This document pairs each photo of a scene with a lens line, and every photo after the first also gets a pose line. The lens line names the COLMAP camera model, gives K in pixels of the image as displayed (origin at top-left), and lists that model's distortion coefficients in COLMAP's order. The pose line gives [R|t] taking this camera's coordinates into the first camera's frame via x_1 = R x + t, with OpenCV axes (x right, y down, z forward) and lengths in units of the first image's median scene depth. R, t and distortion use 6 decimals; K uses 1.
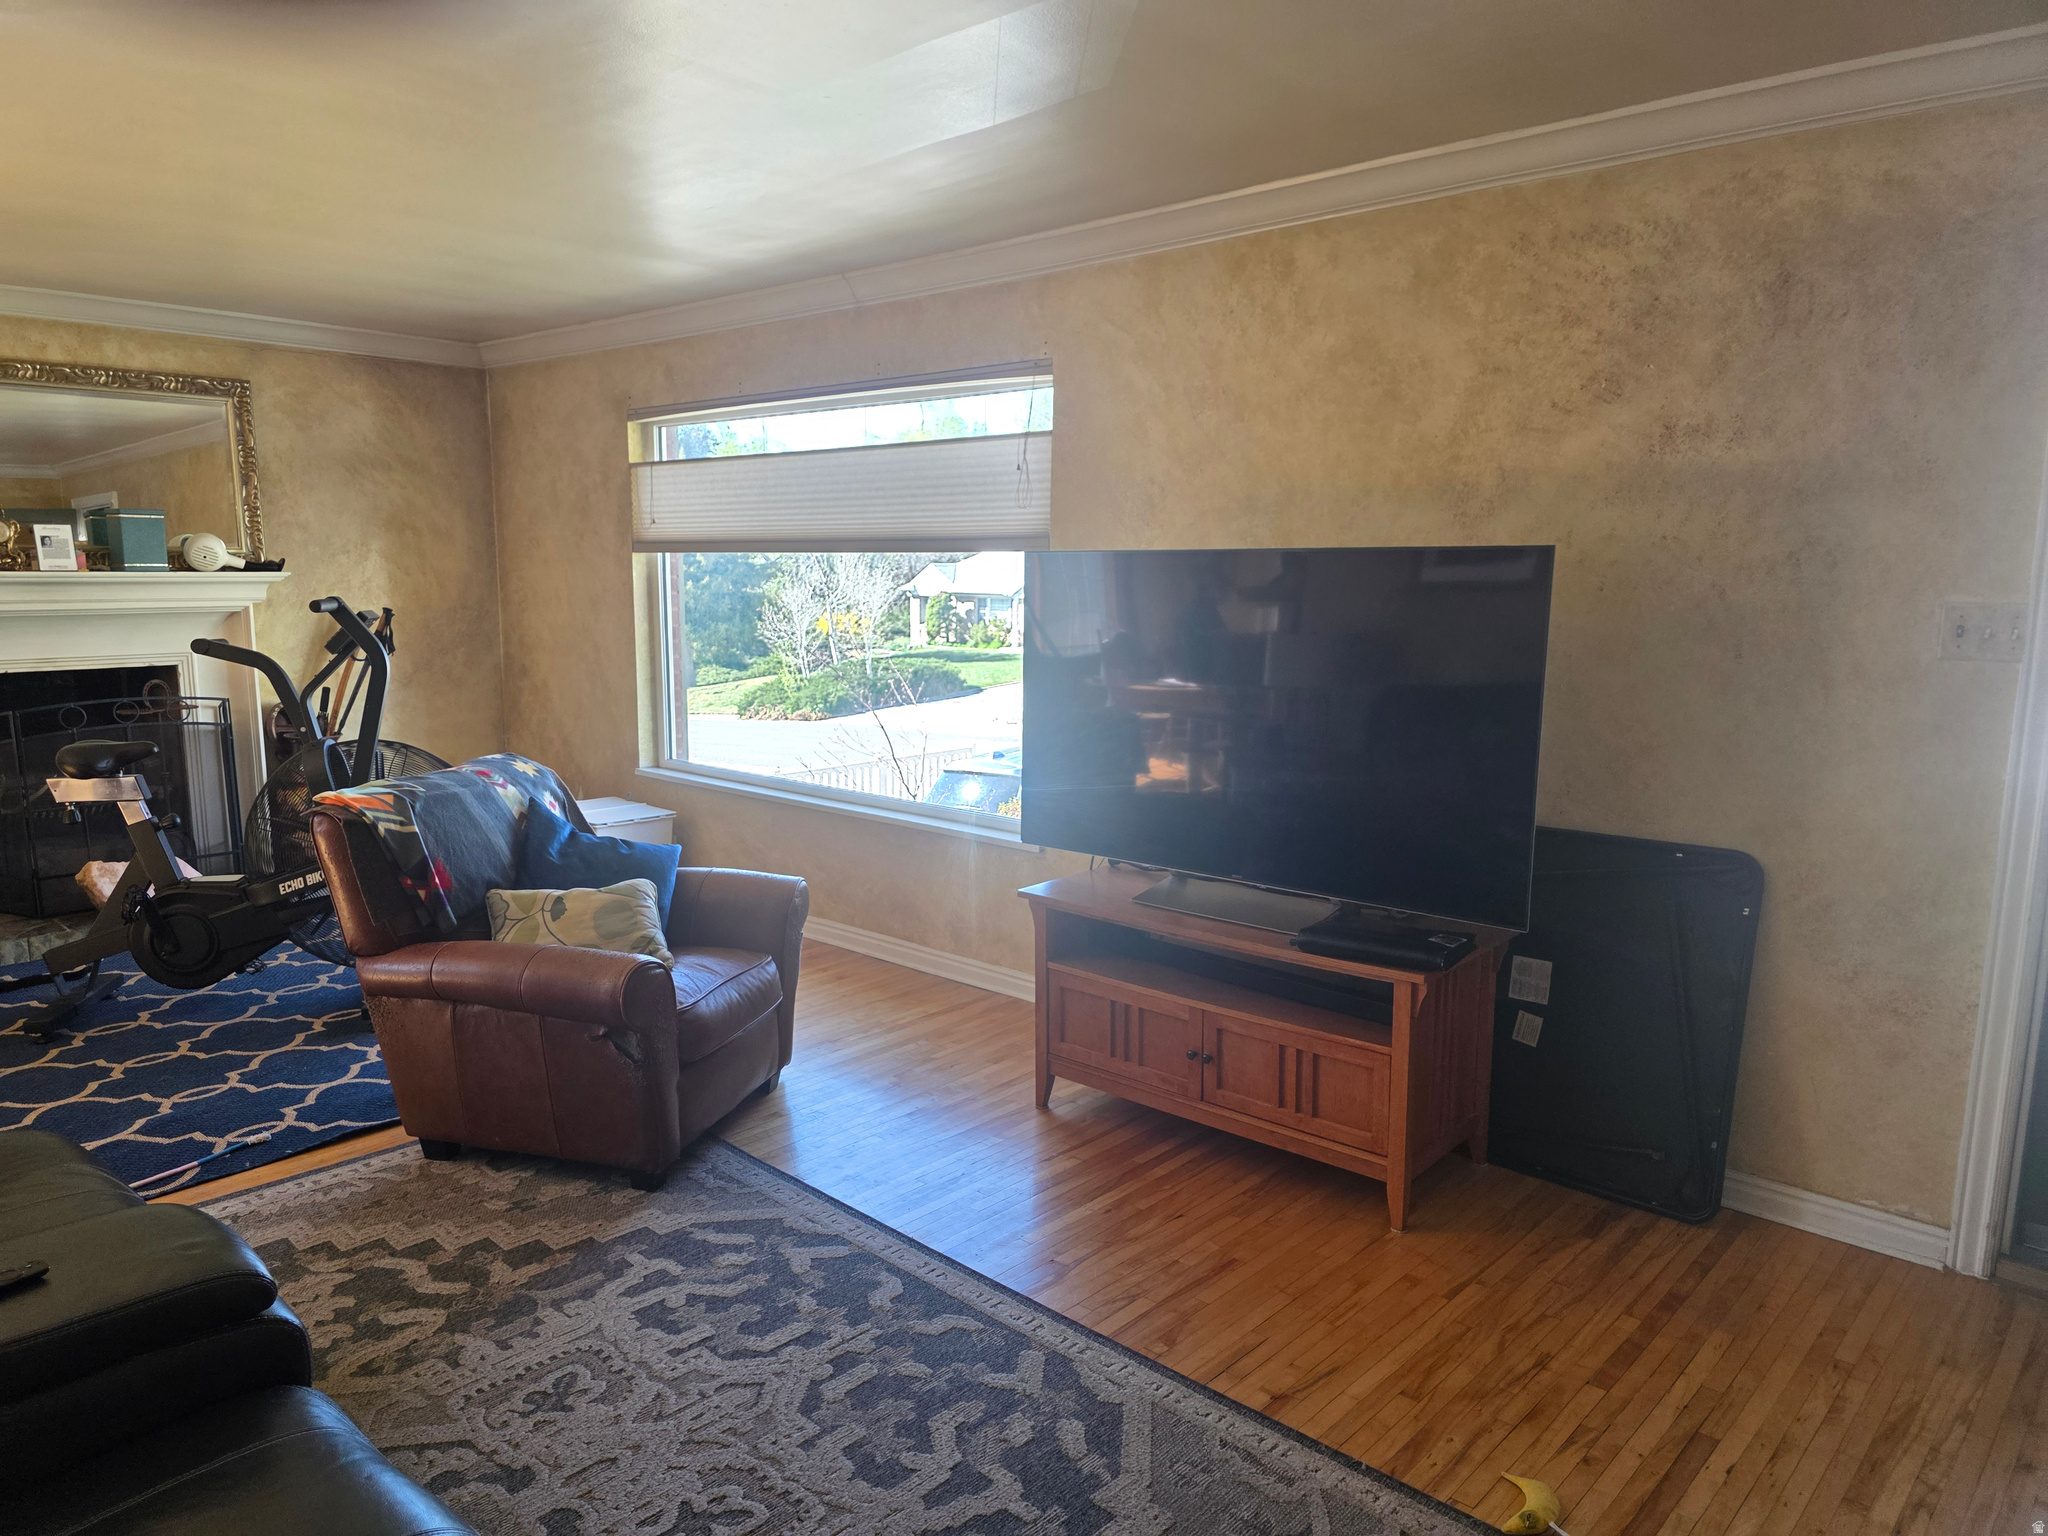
lens RADIAL K [[1366.6, 0, 989.6], [0, 1366.6, 793.1], [0, 0, 1]] dist [0.060841, -0.054138]
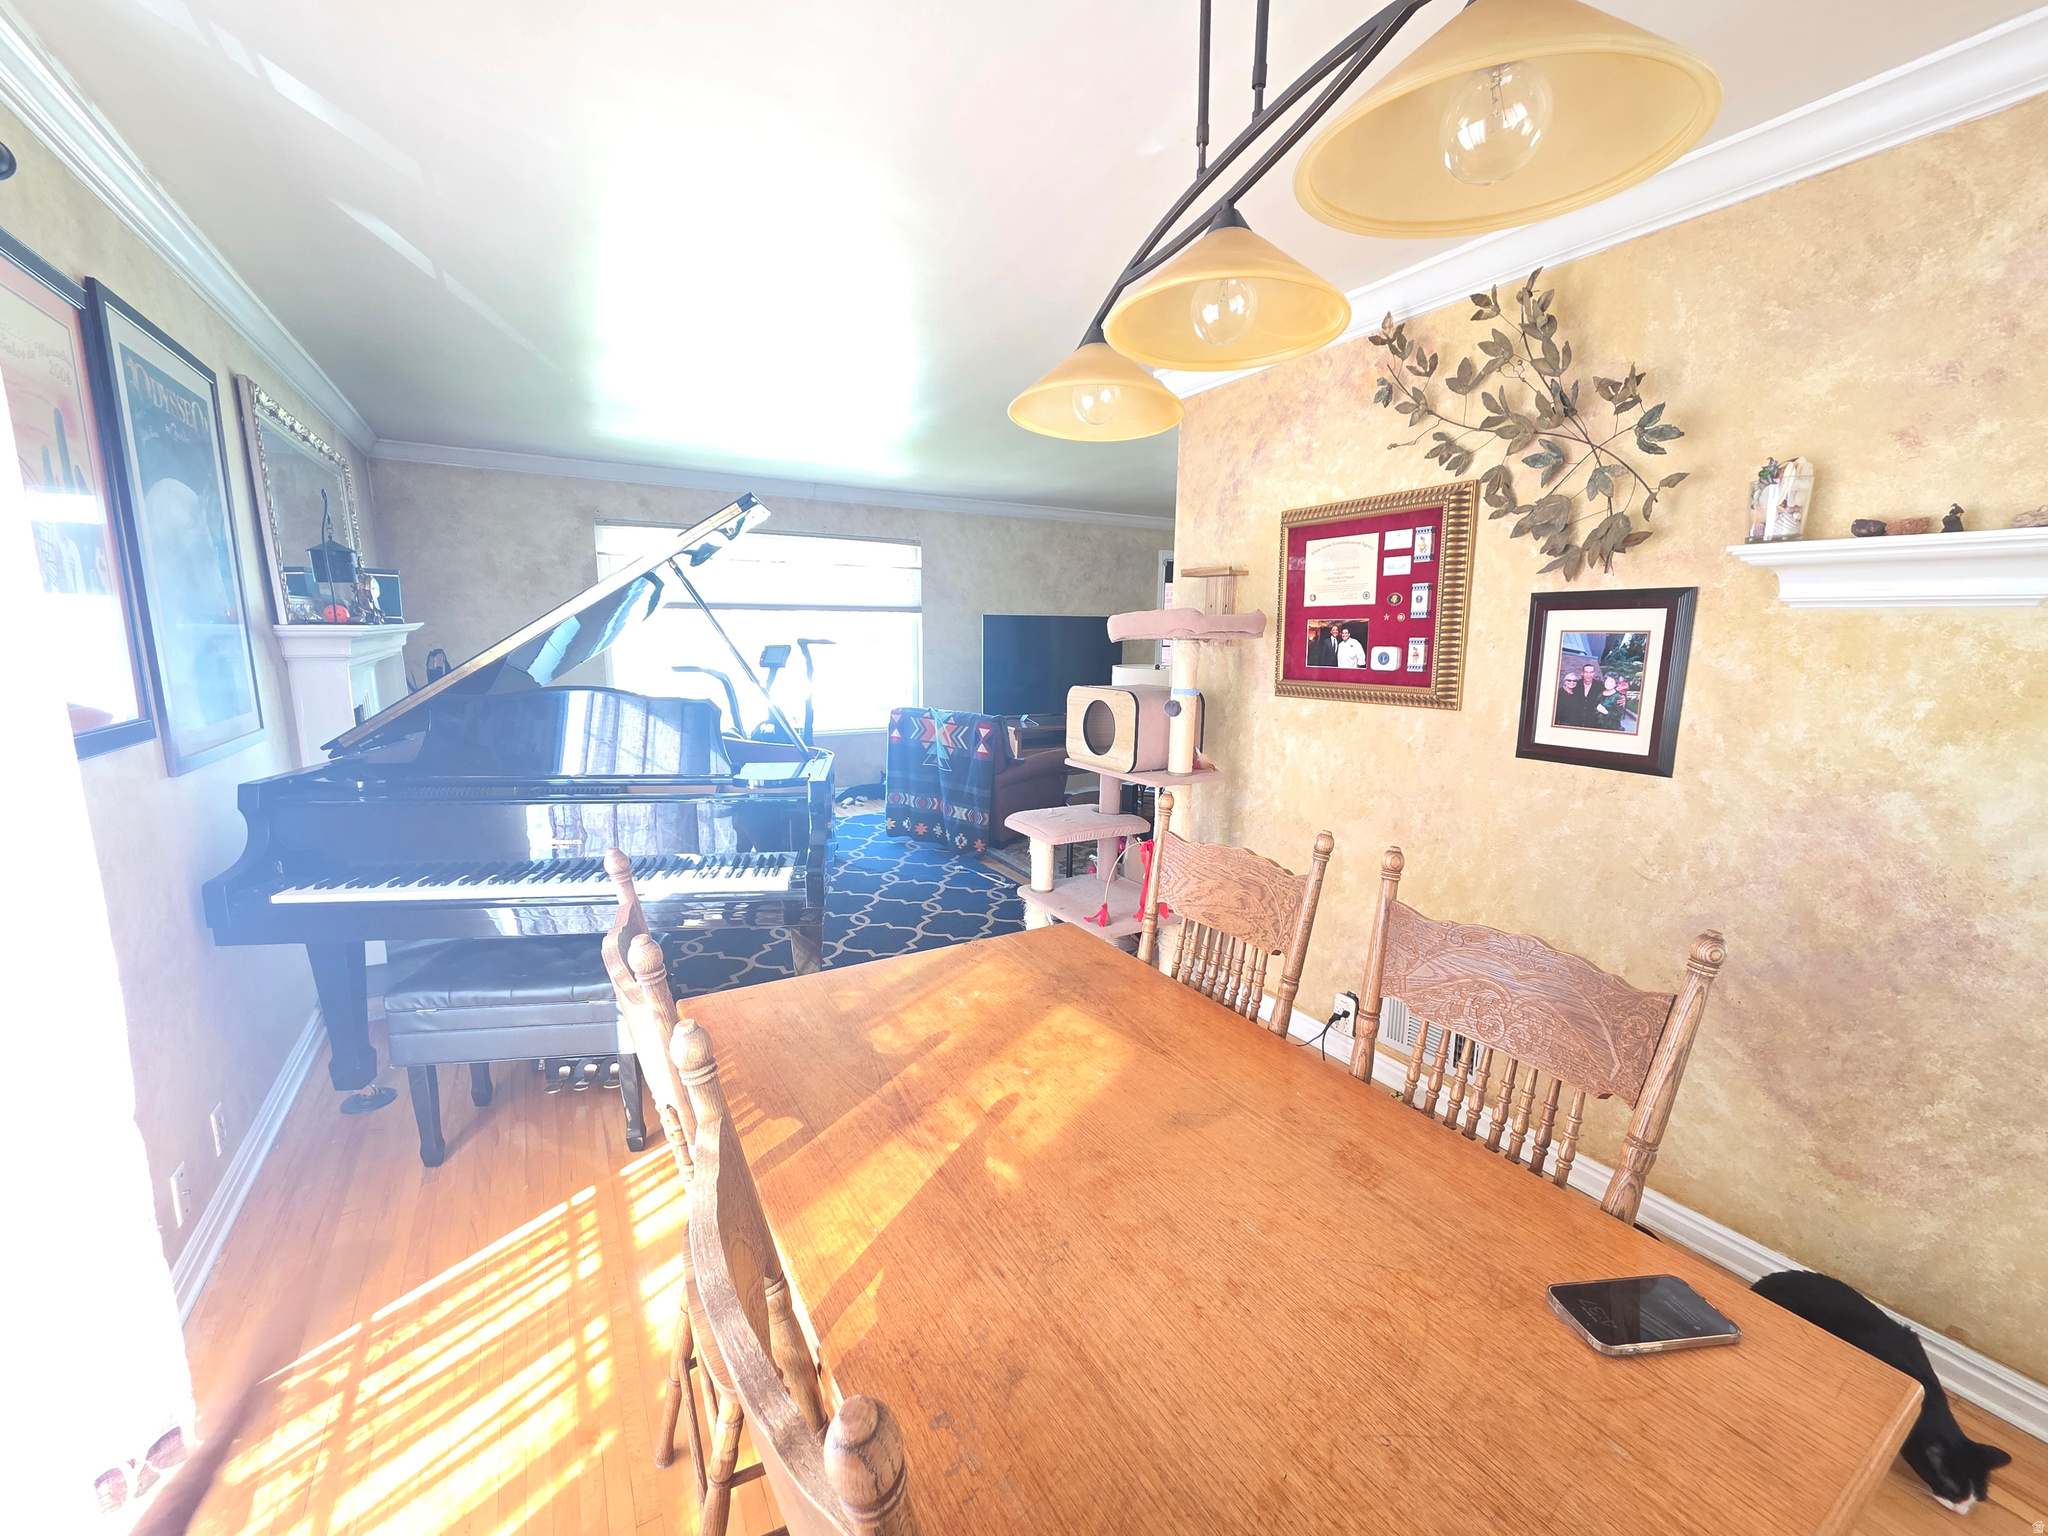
lens RADIAL K [[812.7, 0, 1025.2], [0, 812.7, 766.3], [0, 0, 1]] dist [0.003799, -0.000320]
pose [[0.288873, -0.173519, 0.941511, -1.608220], [0.142834, 0.980242, 0.136833, -0.084917], [-0.946652, 0.094952, 0.307950, 0.411798]]
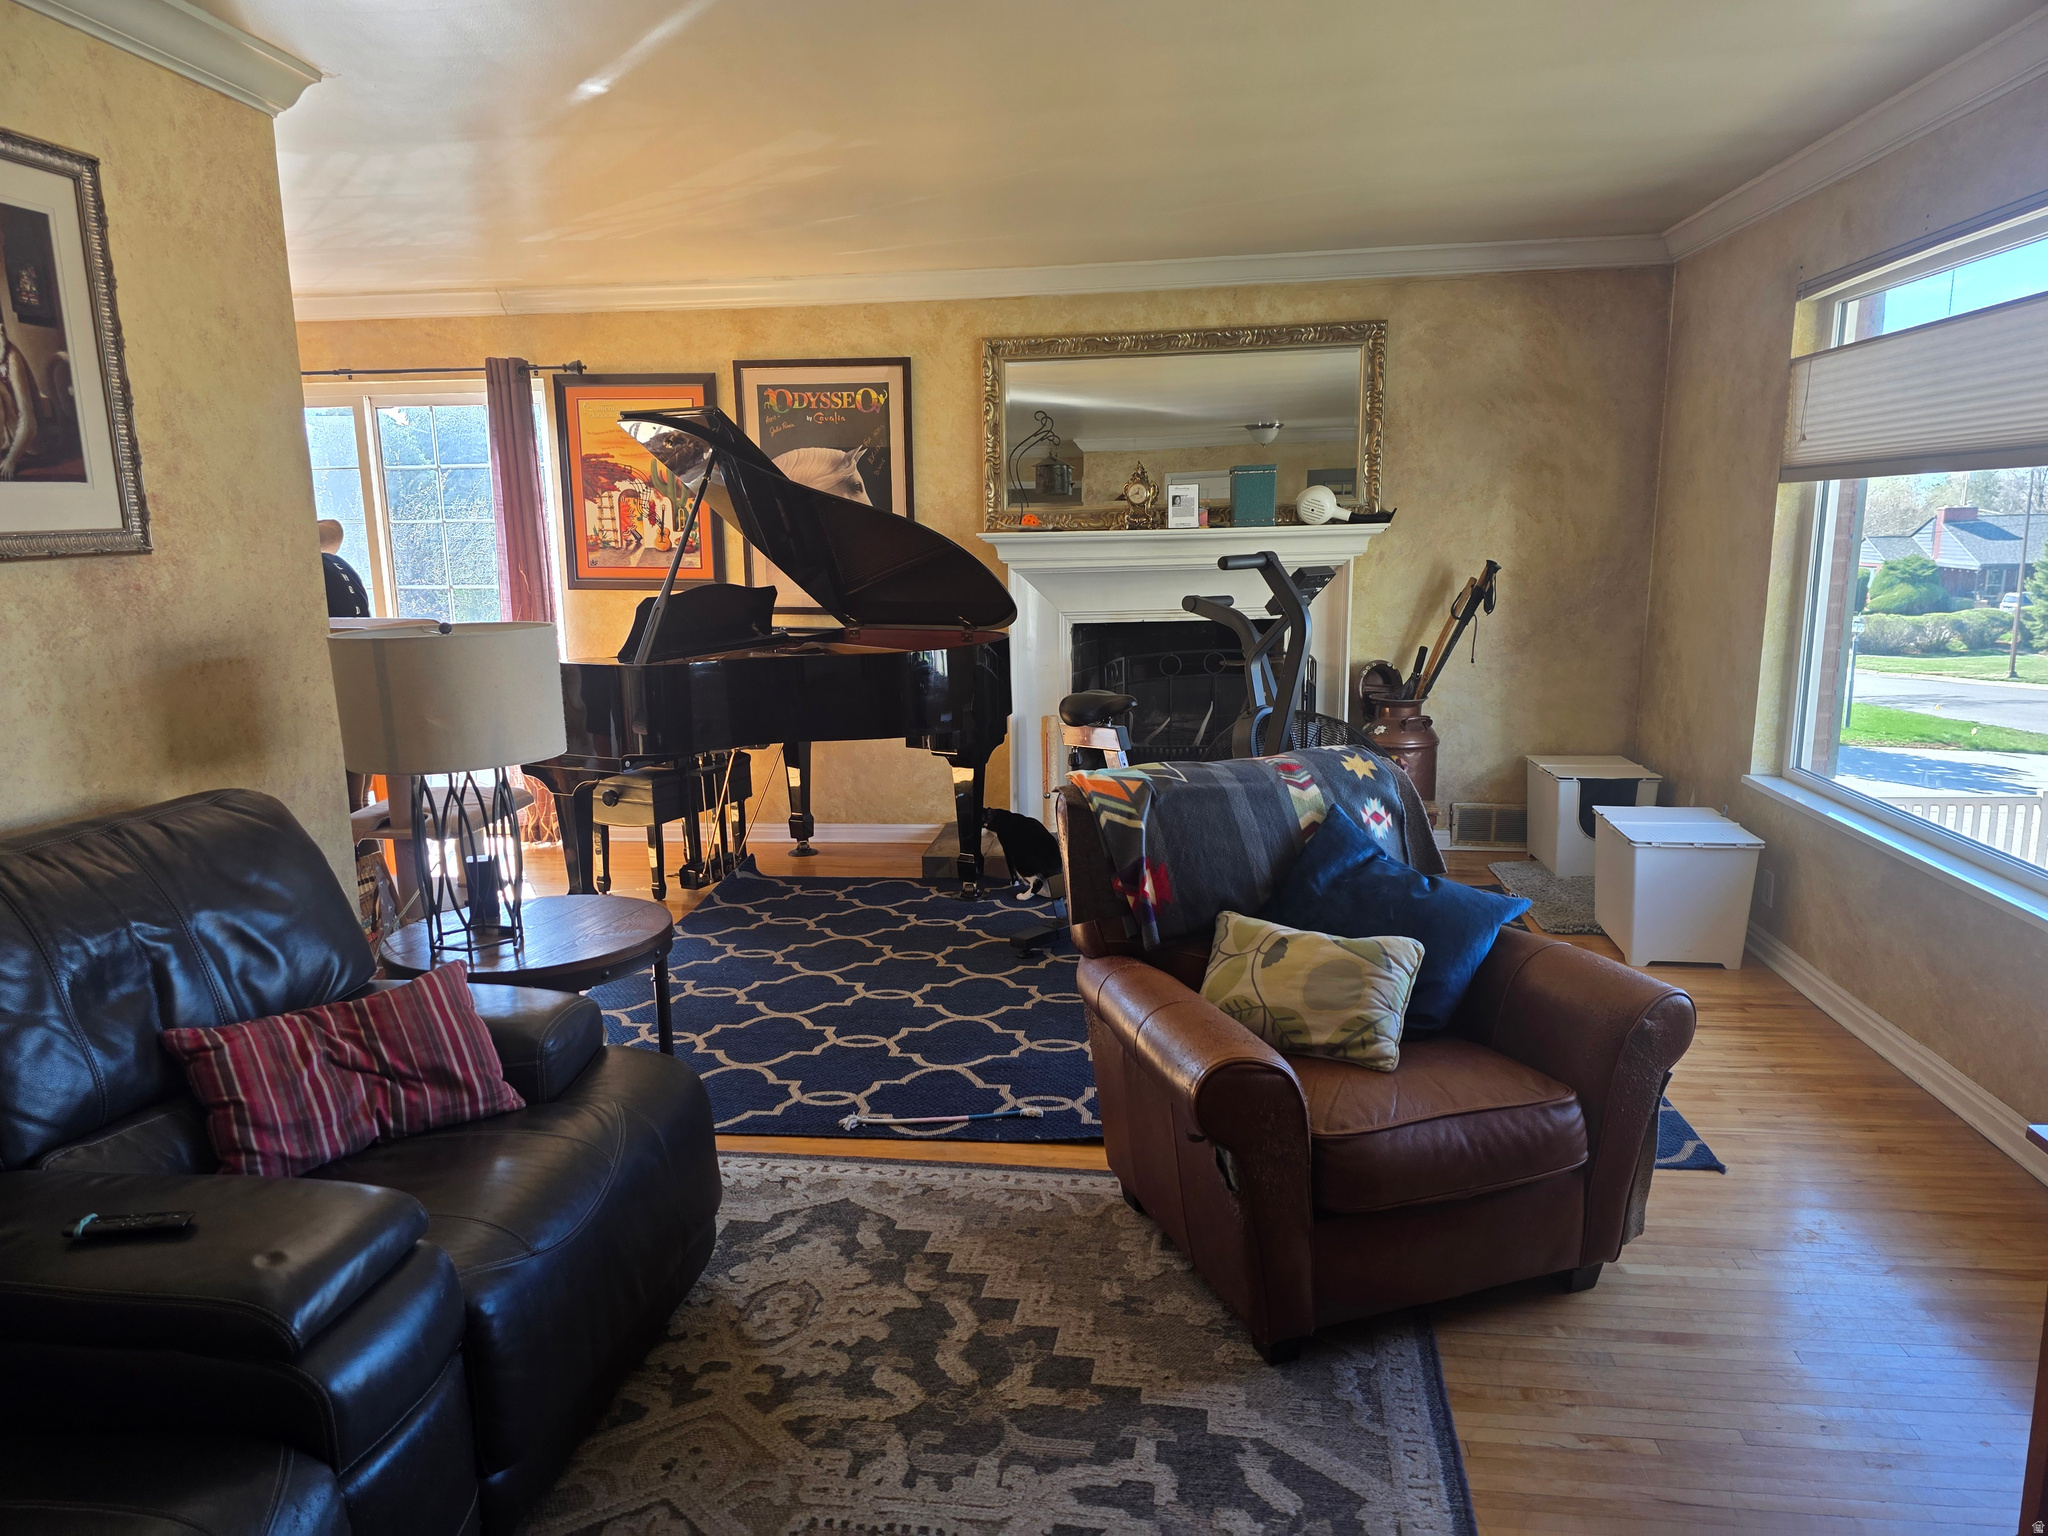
lens RADIAL K [[1366.6, 0, 1022.0], [0, 1366.6, 805.2], [0, 0, 1]] dist [0.060841, -0.054138]
pose [[0.587079, 0.144869, -0.796462, 0.185248], [-0.108875, 0.989048, 0.099646, -0.053920], [0.802175, 0.028214, 0.596422, 0.373422]]
